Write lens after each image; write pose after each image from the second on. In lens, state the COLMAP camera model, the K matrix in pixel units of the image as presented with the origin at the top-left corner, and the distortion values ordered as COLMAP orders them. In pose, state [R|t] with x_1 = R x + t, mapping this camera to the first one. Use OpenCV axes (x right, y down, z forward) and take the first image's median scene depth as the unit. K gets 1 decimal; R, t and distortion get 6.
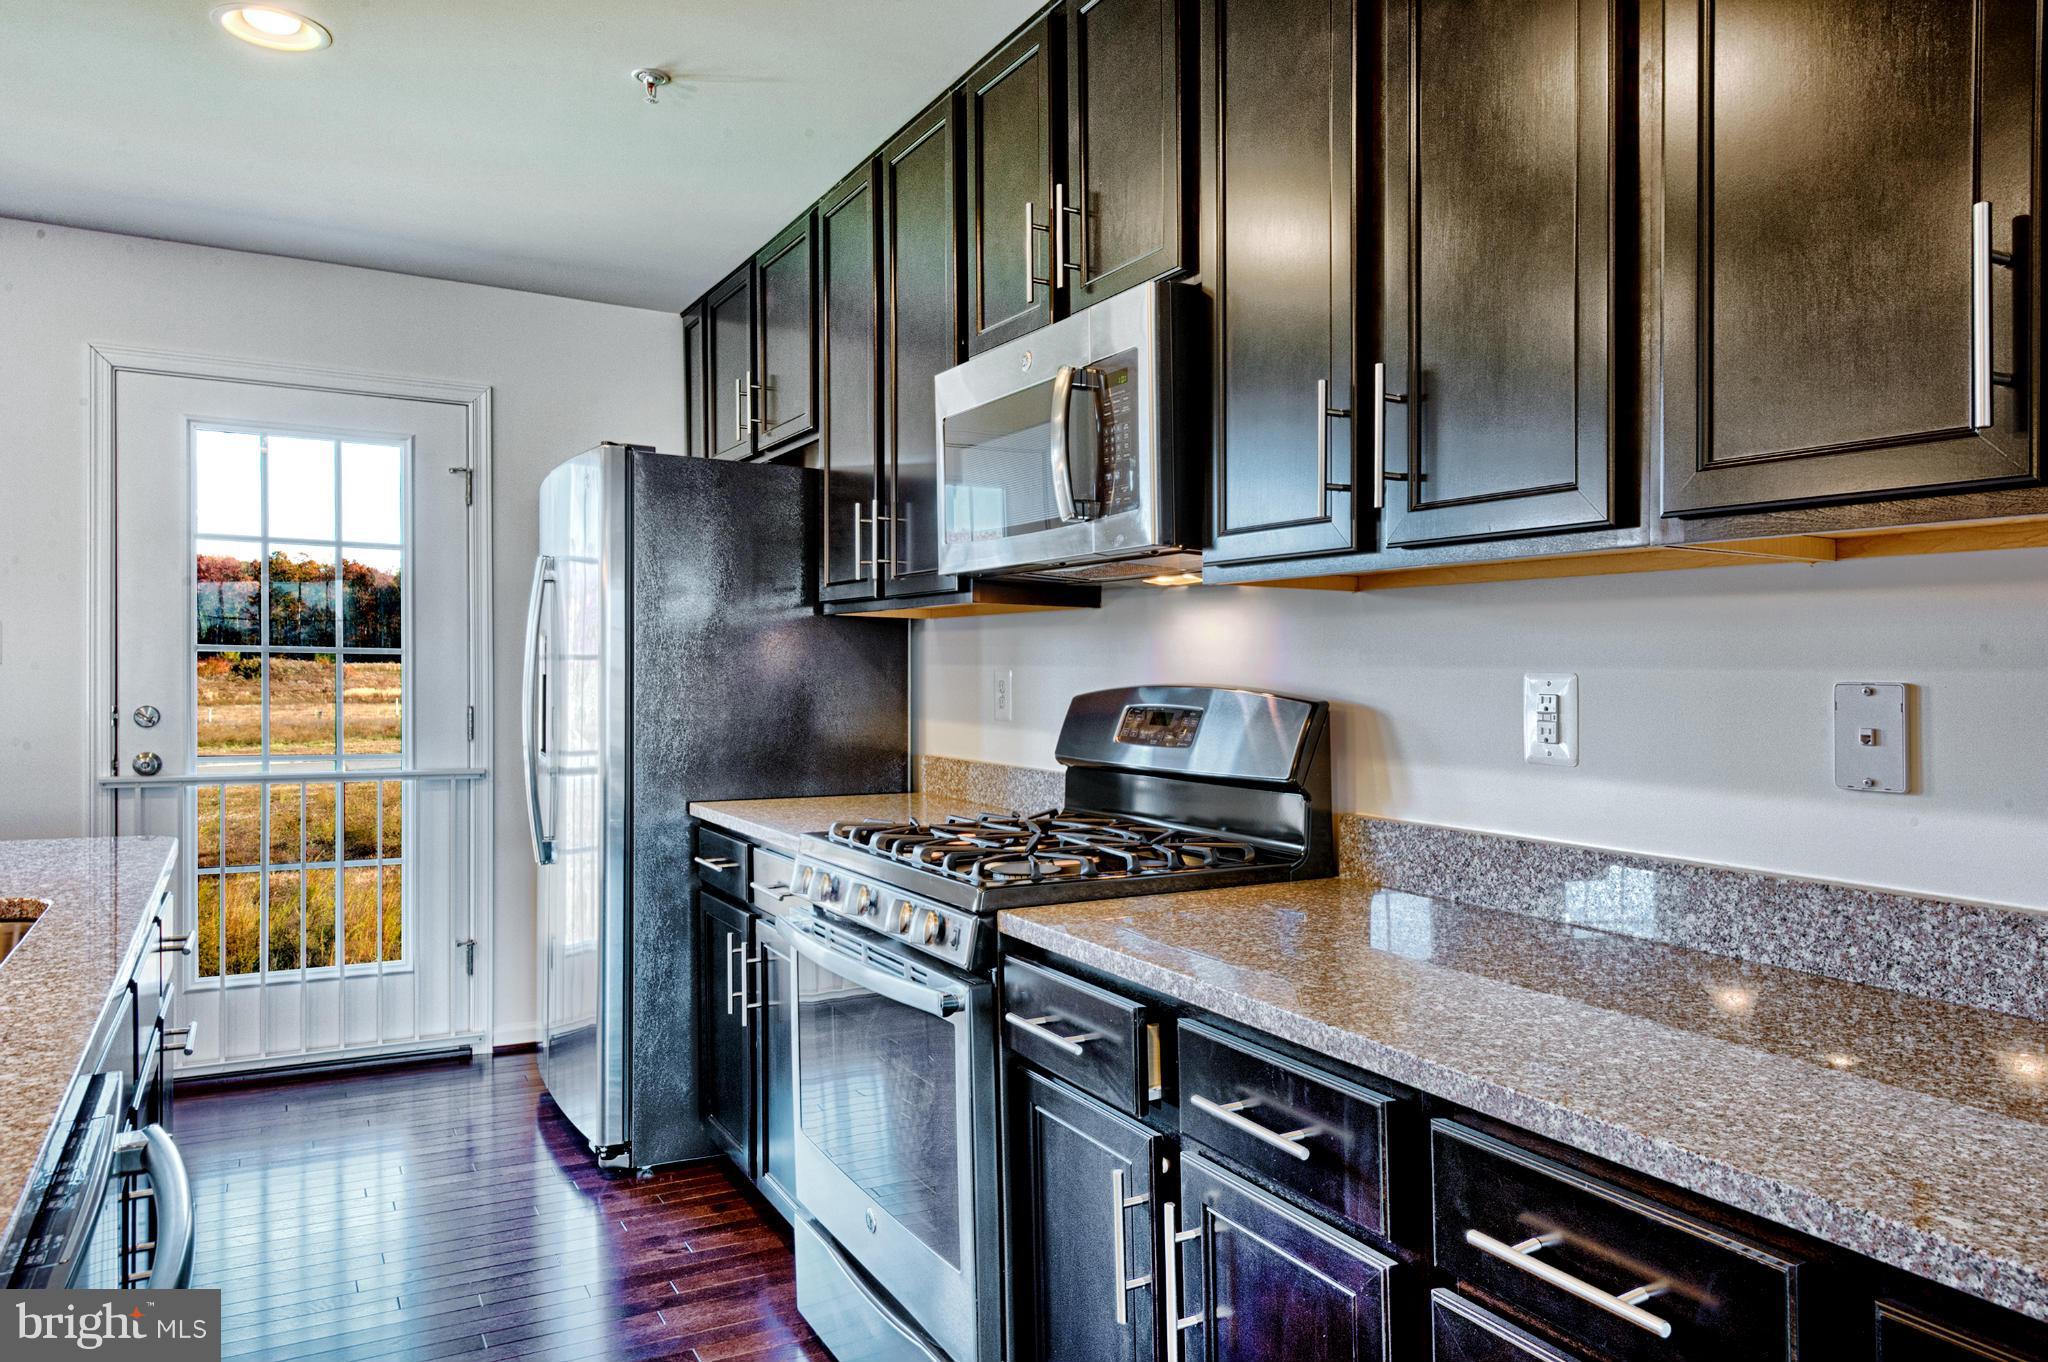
lens RADIAL K [[1319.2, 0, 1015.9], [0, 1319.2, 673.0], [0, 0, 1]] dist [0.025839, -0.003149]
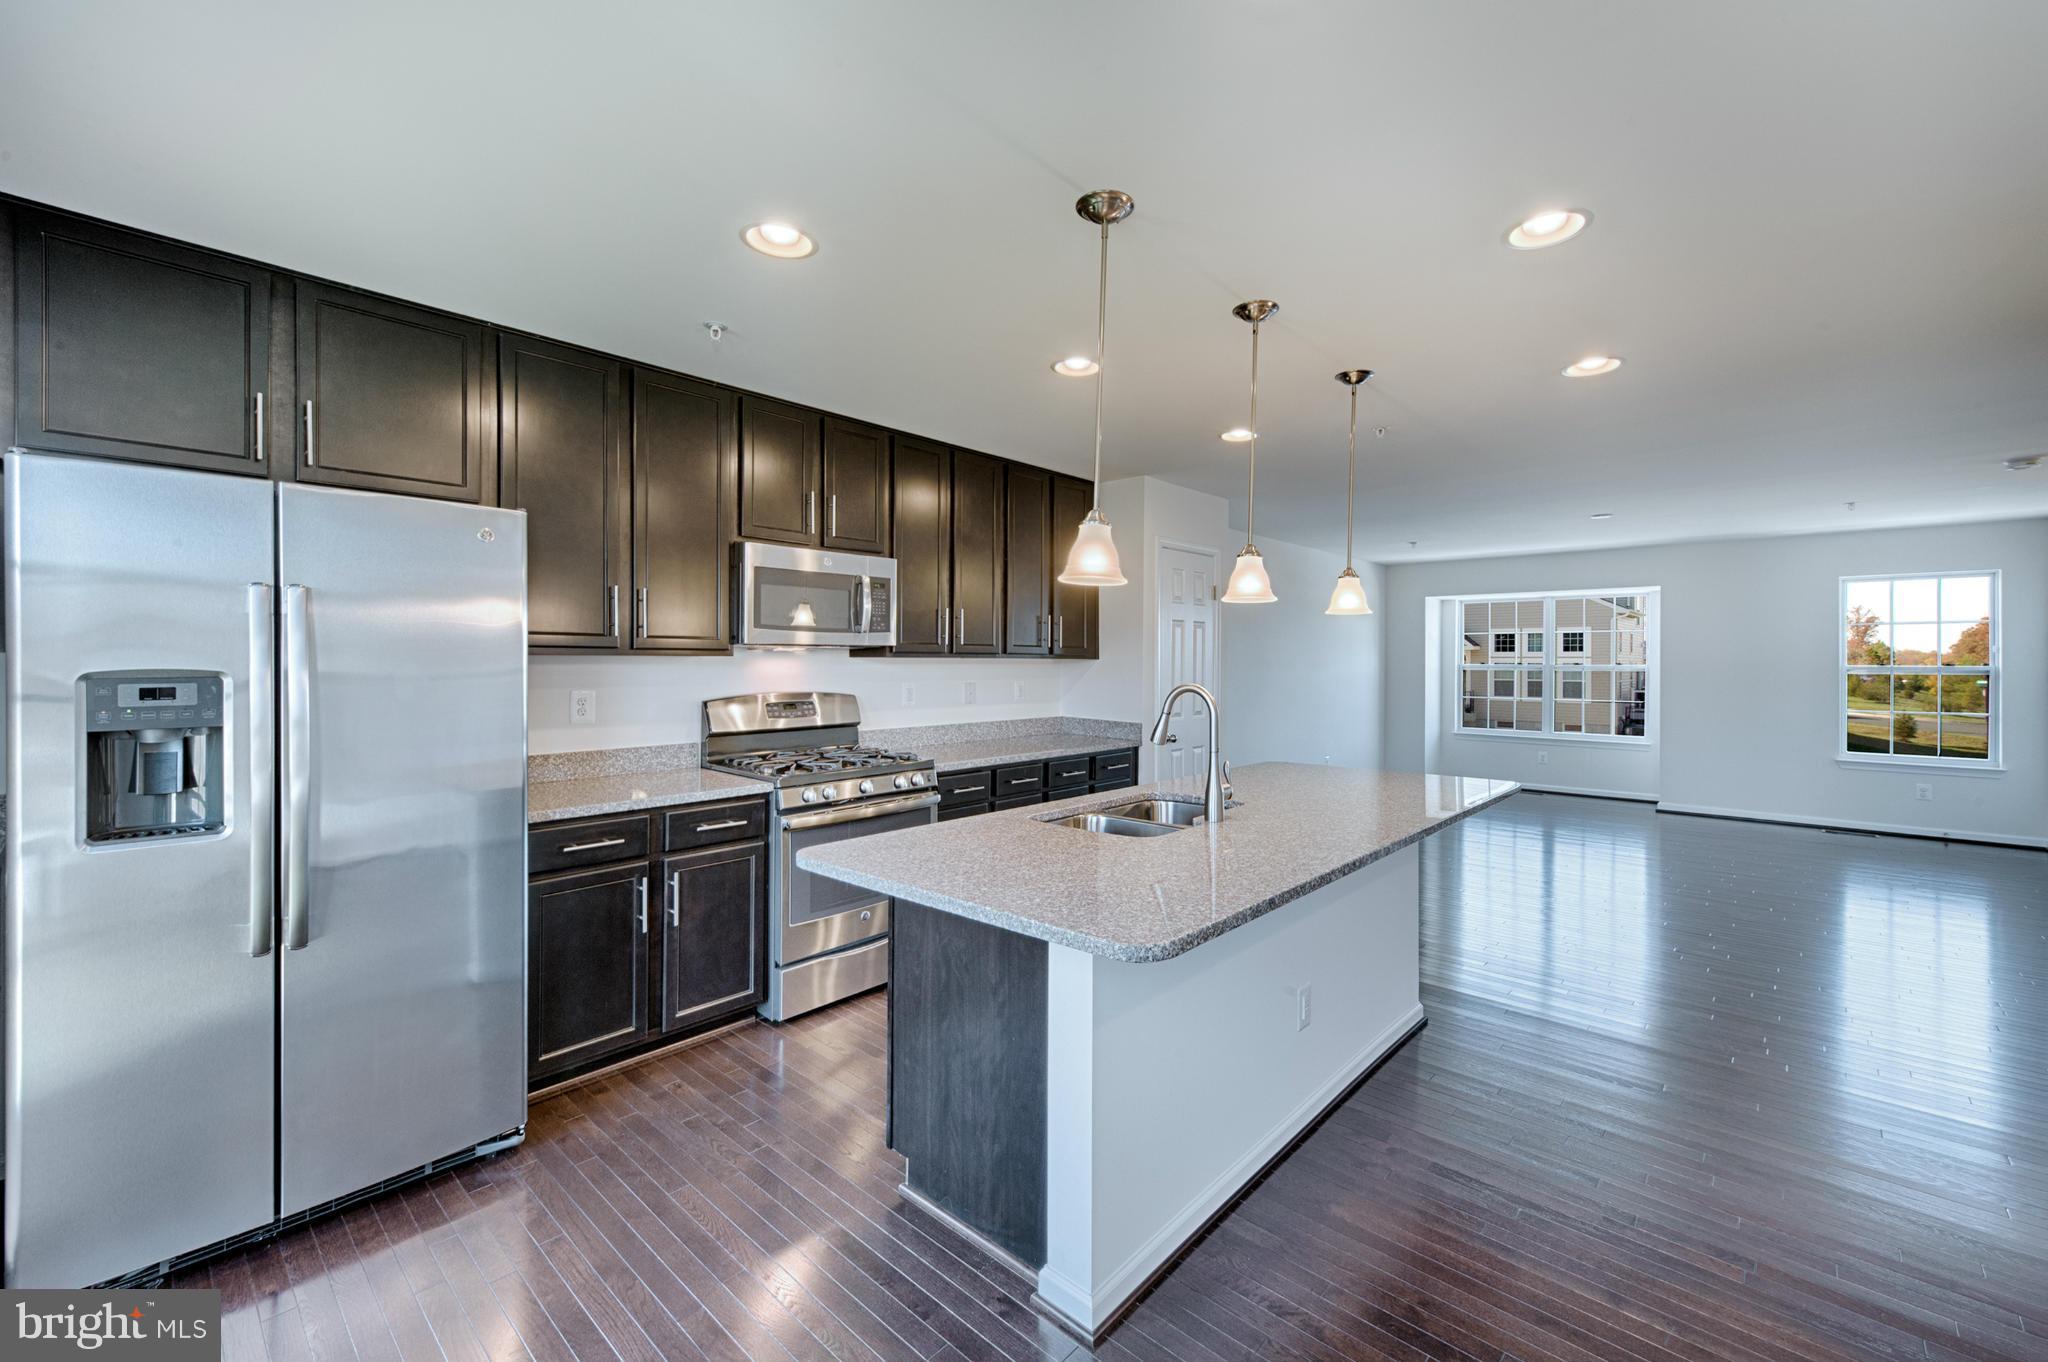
lens RADIAL K [[848.8, 0, 1032.4], [0, 848.8, 659.2], [0, 0, 1]] dist [-0.016949, -0.000551]
pose [[-0.339840, -0.014175, 0.940376, -1.686588], [-0.014568, 0.999846, 0.009807, -0.081165], [-0.940370, -0.010366, -0.339994, 1.252186]]
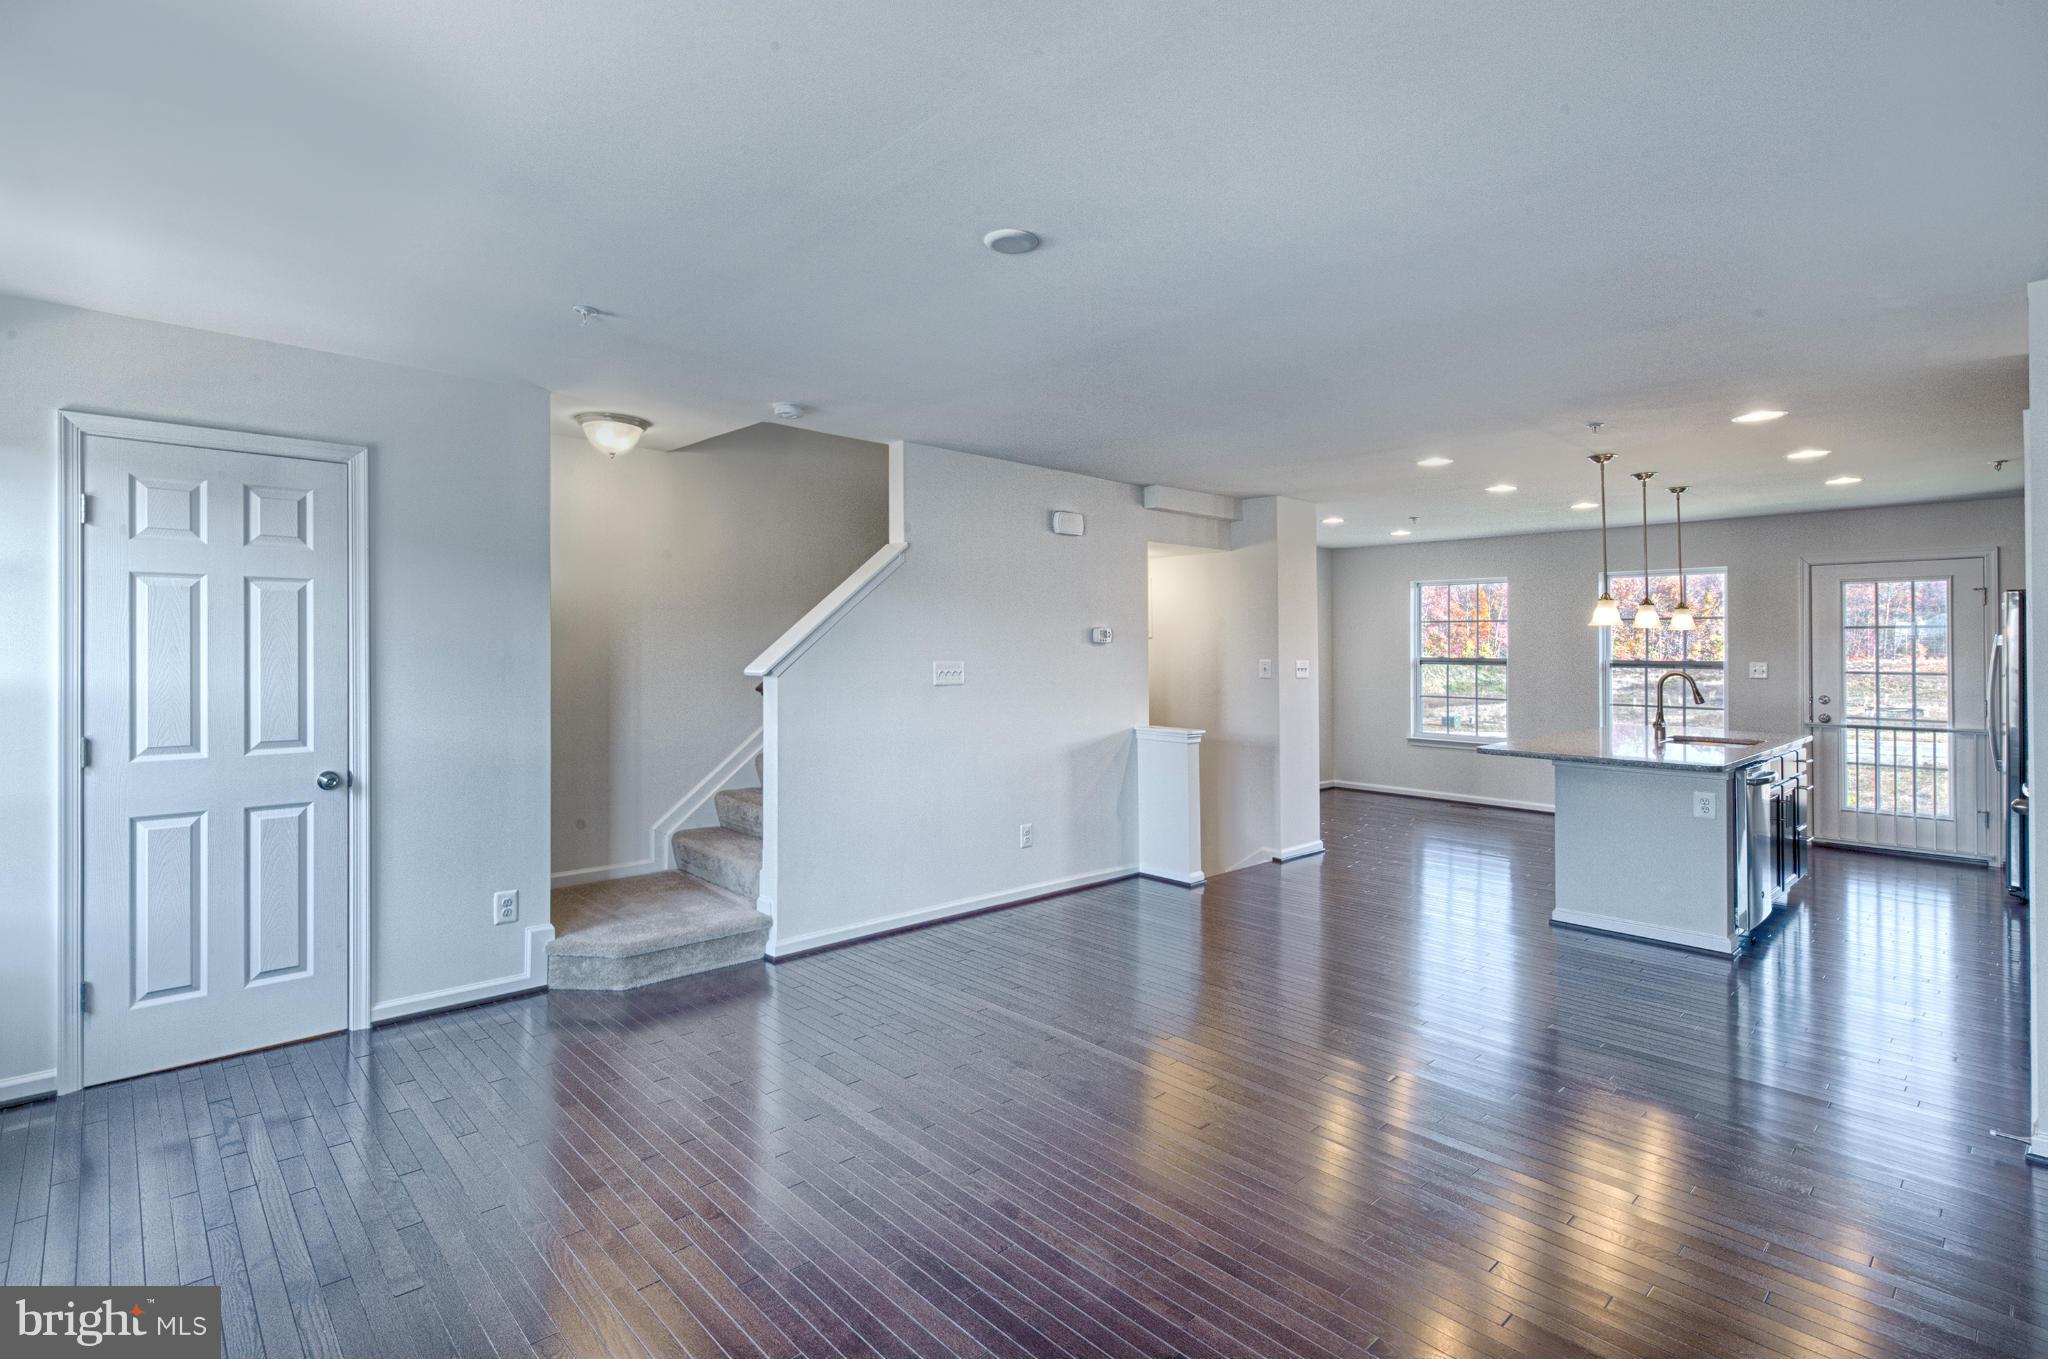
lens RADIAL K [[958.1, 0, 1037.6], [0, 958.1, 638.6], [0, 0, 1]] dist [0.002094, 0.000121]
pose [[0.284534, -0.021484, -0.958425, 1.092361], [-0.000798, 0.999743, -0.022647, -0.065968], [0.958666, 0.007209, 0.284444, -1.547967]]
